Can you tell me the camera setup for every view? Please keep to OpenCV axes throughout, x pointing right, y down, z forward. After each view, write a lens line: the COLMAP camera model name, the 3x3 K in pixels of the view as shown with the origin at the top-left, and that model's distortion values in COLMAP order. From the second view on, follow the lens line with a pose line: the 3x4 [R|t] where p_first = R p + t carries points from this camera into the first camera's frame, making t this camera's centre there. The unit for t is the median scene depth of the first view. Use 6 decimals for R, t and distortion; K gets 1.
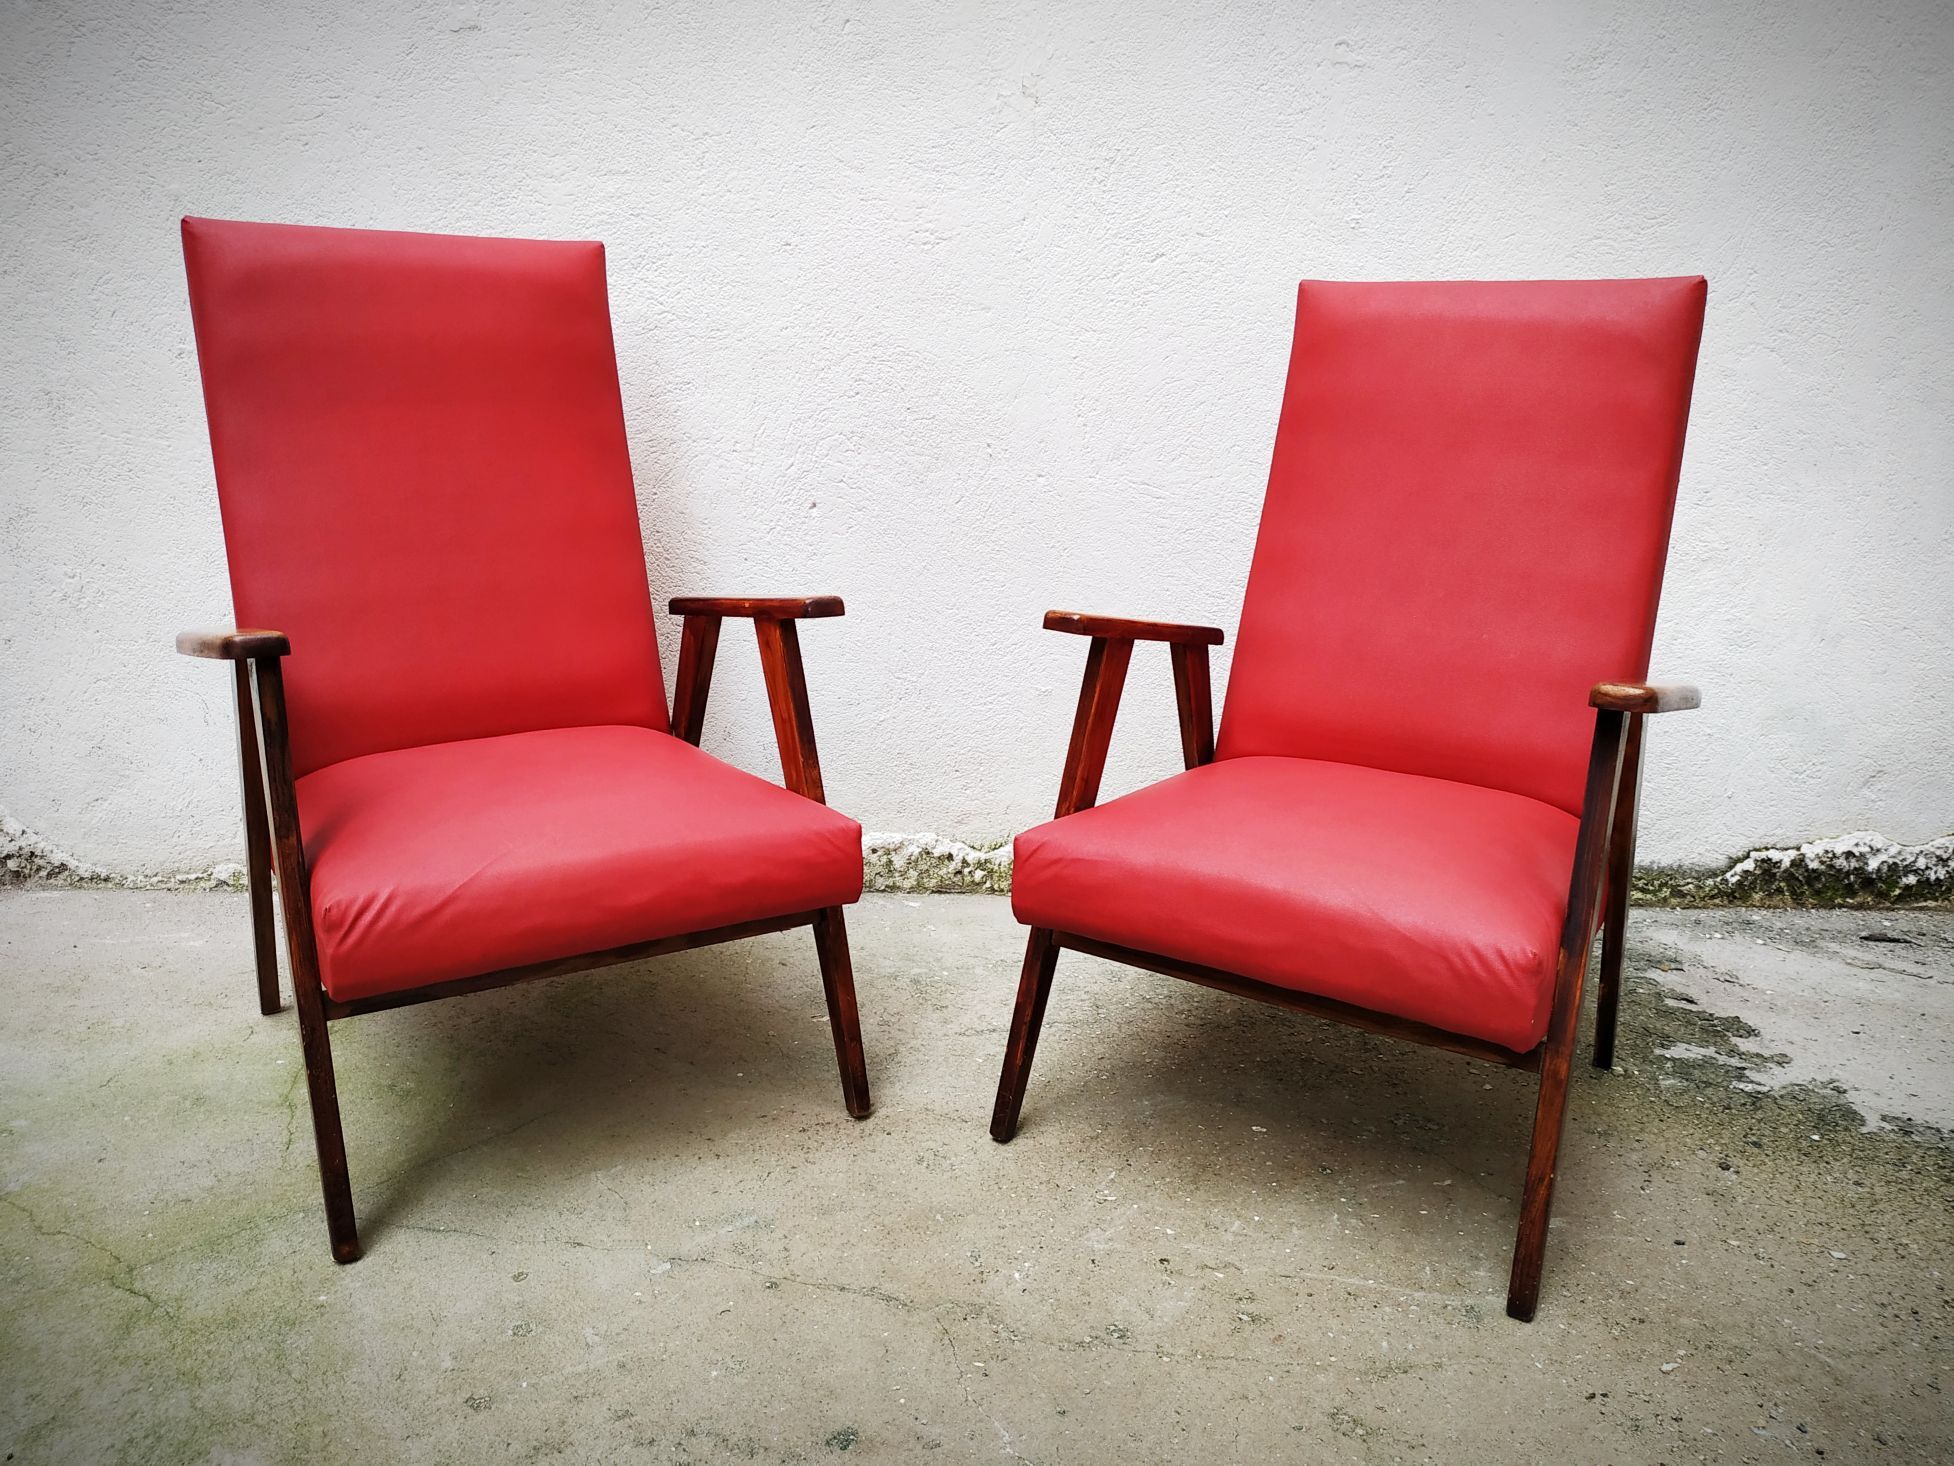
lens RADIAL K [[1430.7, 0, 965.2], [0, 1430.7, 755.1], [0, 0, 1]] dist [0.011670, -0.027734]
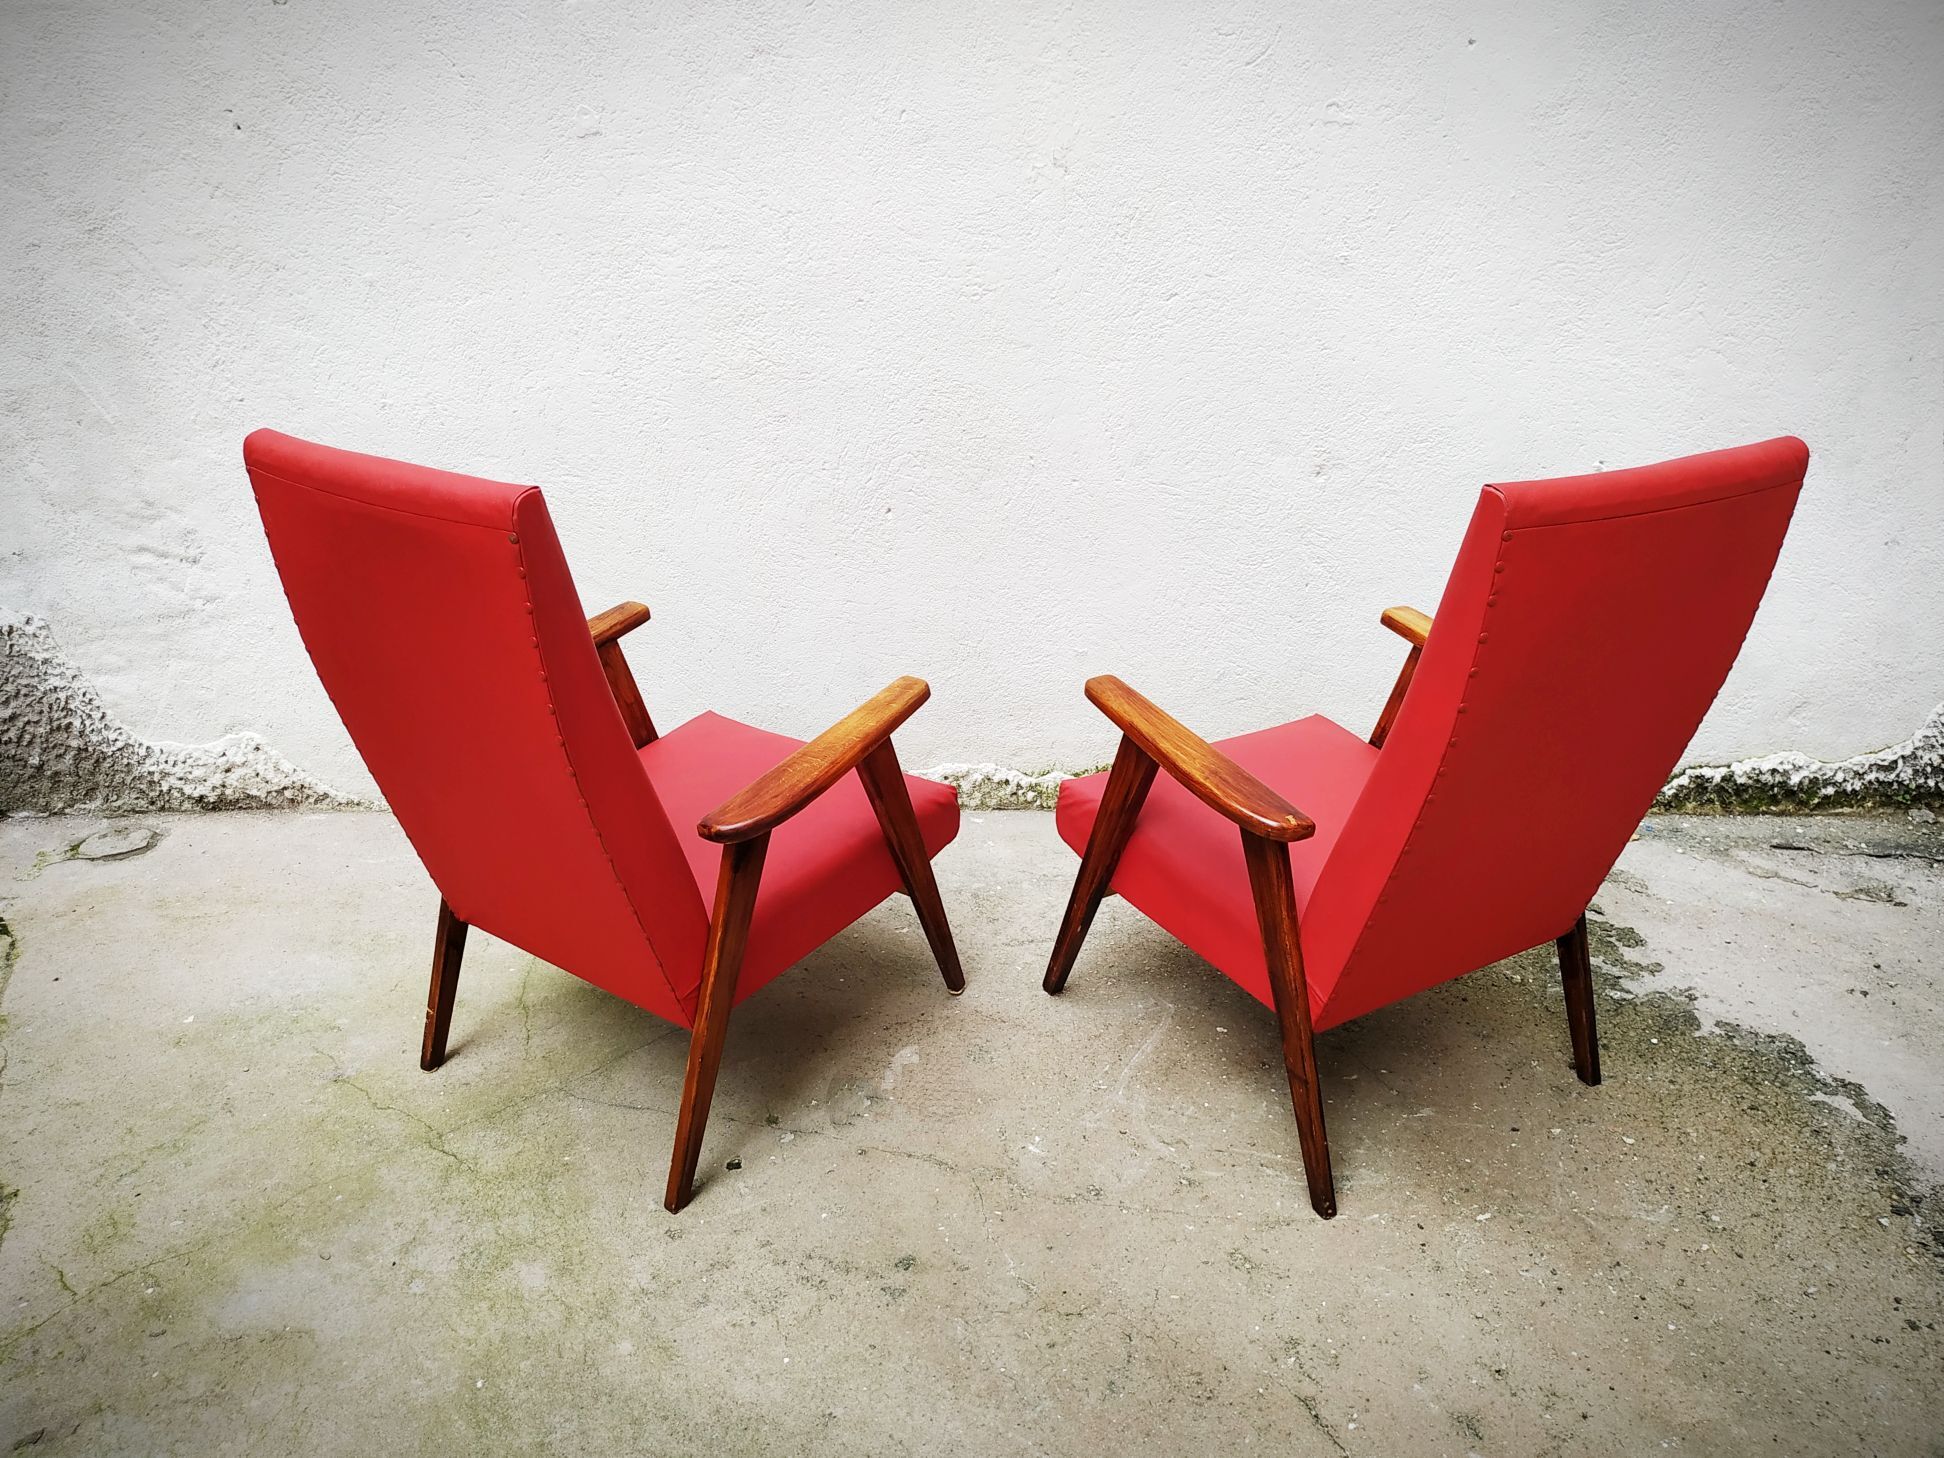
lens RADIAL K [[1423.4, 0, 961.4], [0, 1423.4, 740.9], [0, 0, 1]] dist [0.011670, -0.027734]
pose [[0.996717, -0.004223, -0.080849, 0.061841], [0.017415, 0.986445, 0.163164, -0.202962], [0.079065, -0.164036, 0.983281, -0.257858]]
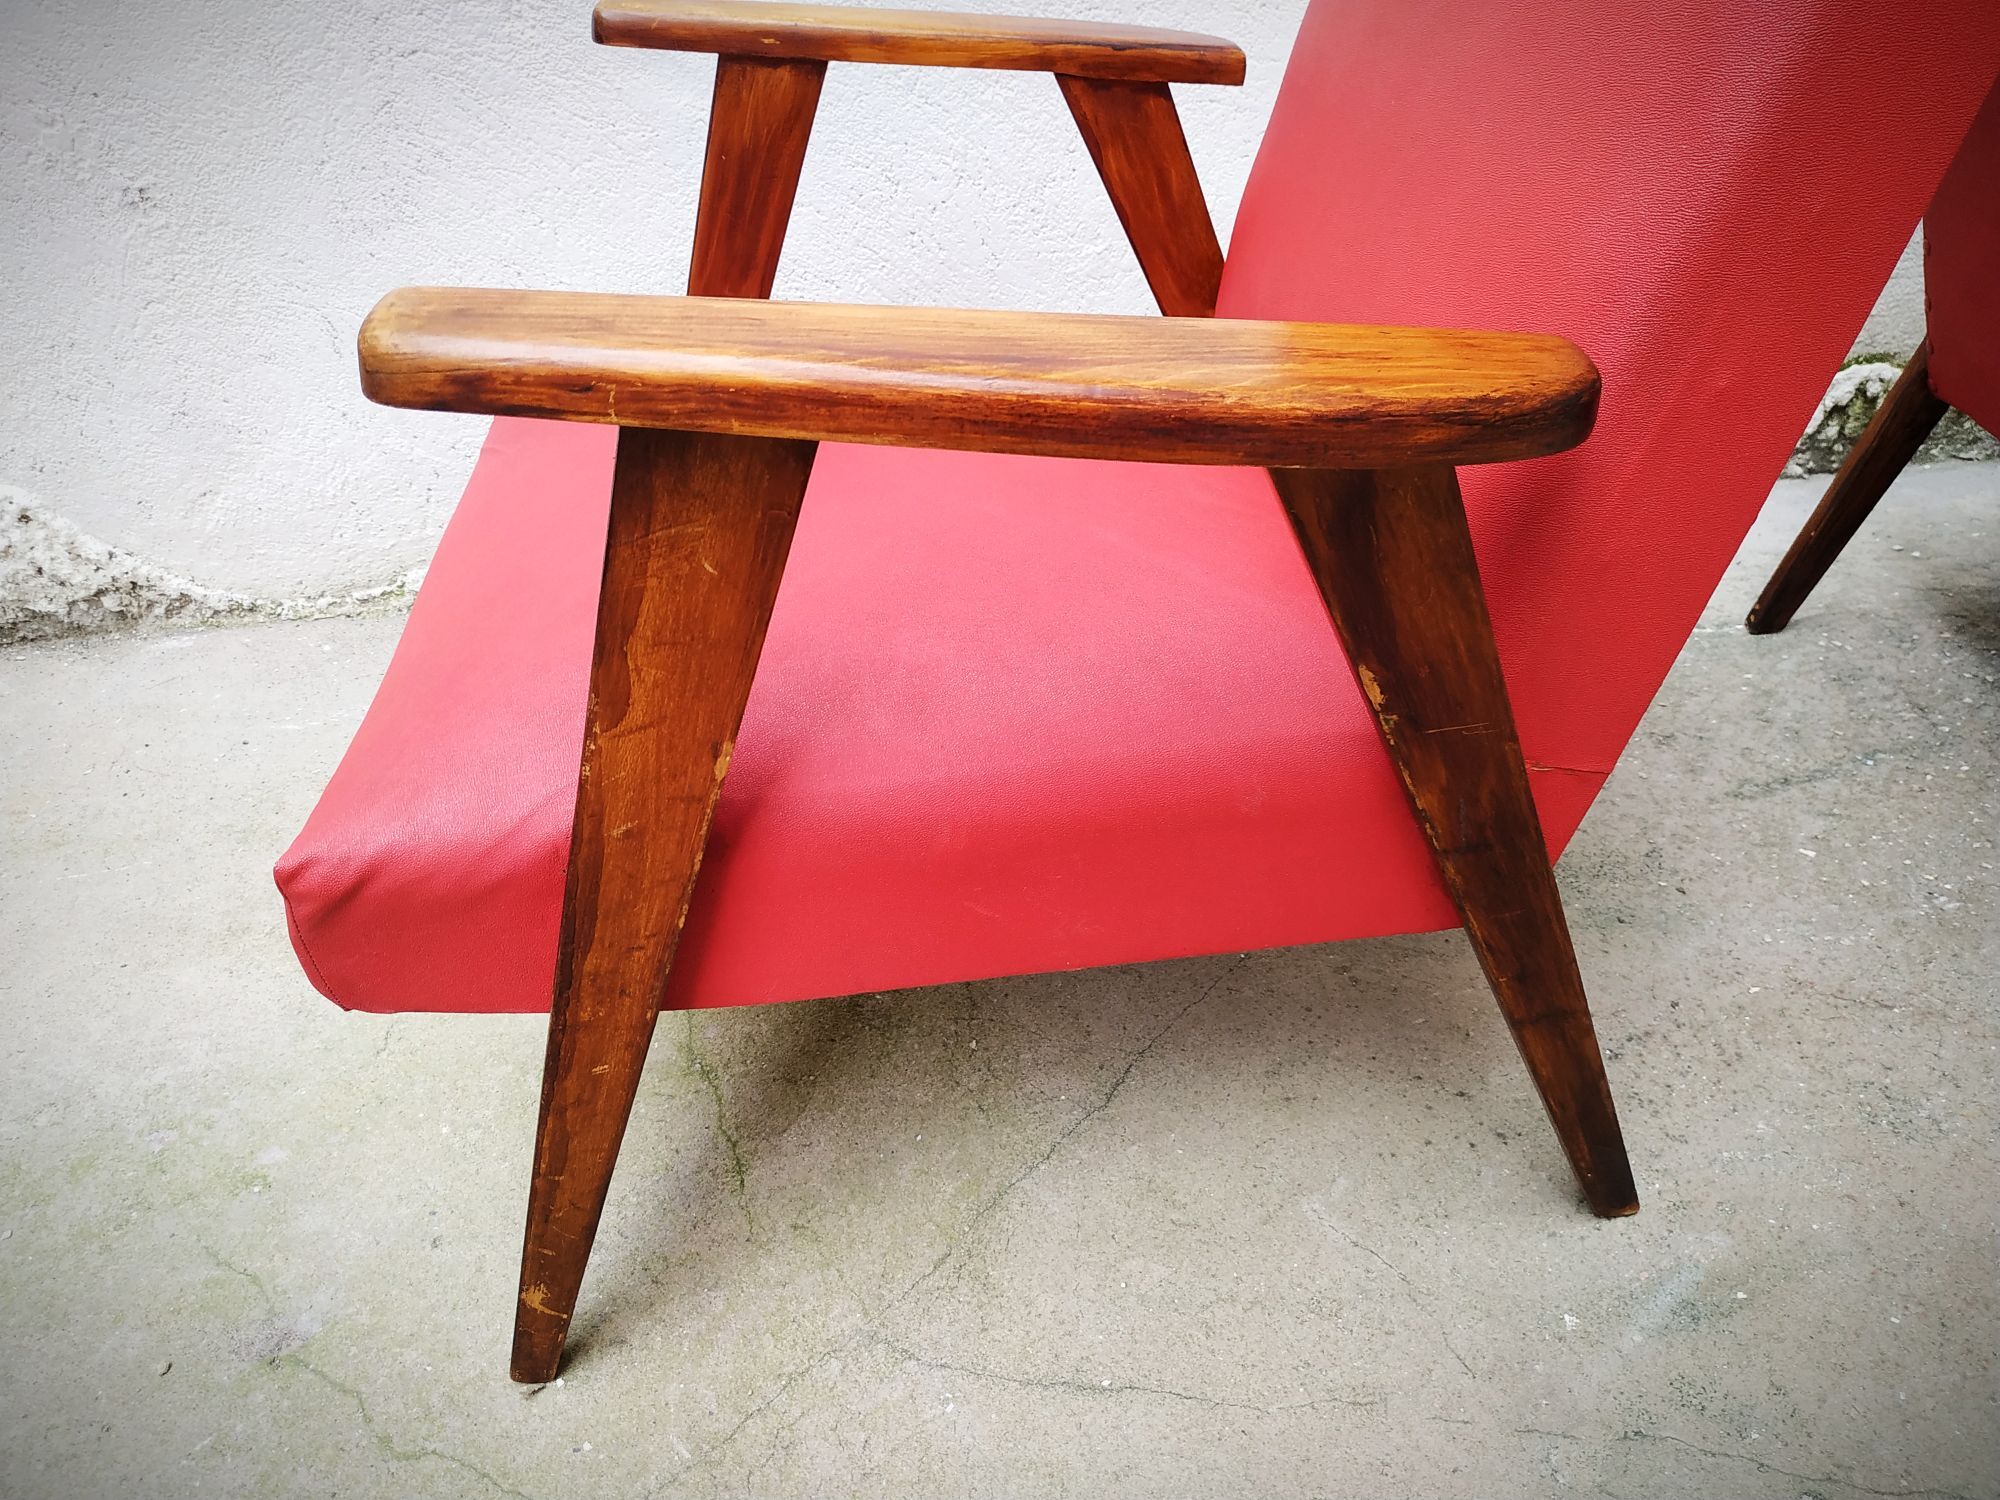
lens RADIAL K [[1464.4, 0, 976.1], [0, 1464.4, 753.9], [0, 0, 1]] dist [0.011670, -0.027734]
pose [[0.993545, -0.085702, -0.074315, -0.265148], [0.106829, 0.927233, 0.358923, -0.068064], [0.038147, -0.364546, 0.930404, 0.432028]]
